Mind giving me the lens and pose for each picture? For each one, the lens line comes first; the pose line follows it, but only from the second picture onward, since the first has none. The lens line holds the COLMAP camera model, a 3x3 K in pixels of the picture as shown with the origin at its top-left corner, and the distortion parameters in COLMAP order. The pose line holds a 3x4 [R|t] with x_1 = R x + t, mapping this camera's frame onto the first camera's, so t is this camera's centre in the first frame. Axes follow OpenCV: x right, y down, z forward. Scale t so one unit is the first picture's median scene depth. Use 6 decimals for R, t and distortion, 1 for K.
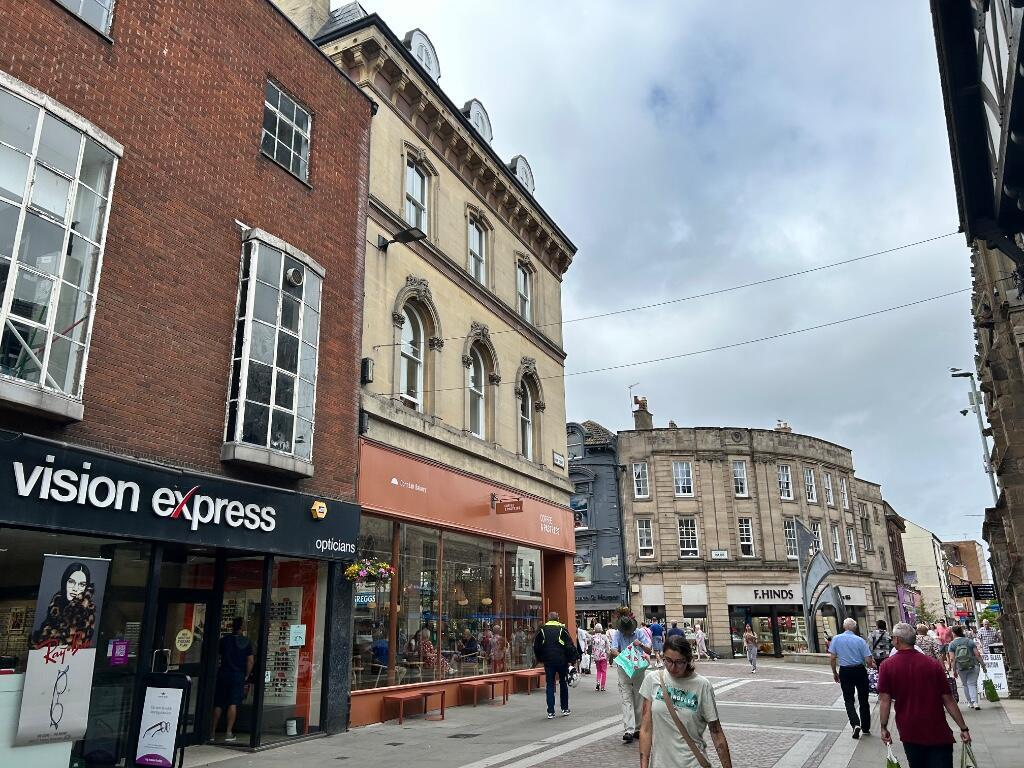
lens RADIAL K [[772.8, 0, 504.3], [0, 772.8, 386.0], [0, 0, 1]] dist [0.053319, -0.052810]
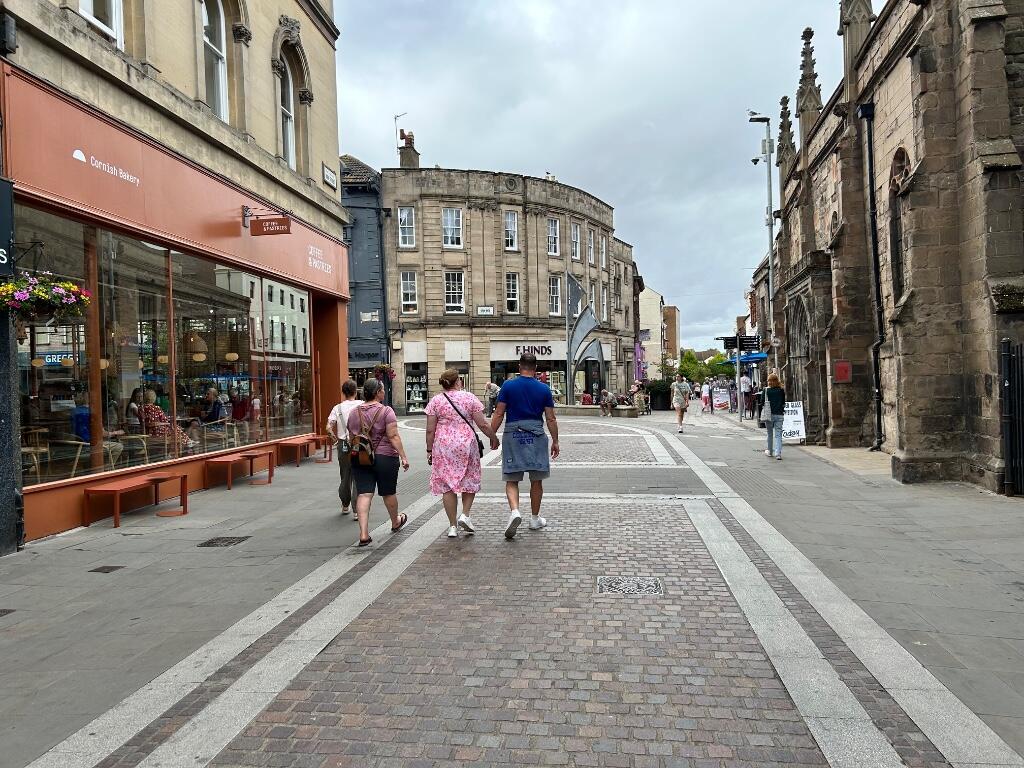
lens RADIAL K [[772.8, 0, 504.3], [0, 772.8, 386.0], [0, 0, 1]] dist [0.053319, -0.052810]
pose [[0.944294, -0.019652, 0.328515, -0.013303], [-0.078276, 0.956158, 0.282197, 0.037295], [-0.319658, -0.292192, 0.901356, 0.116386]]
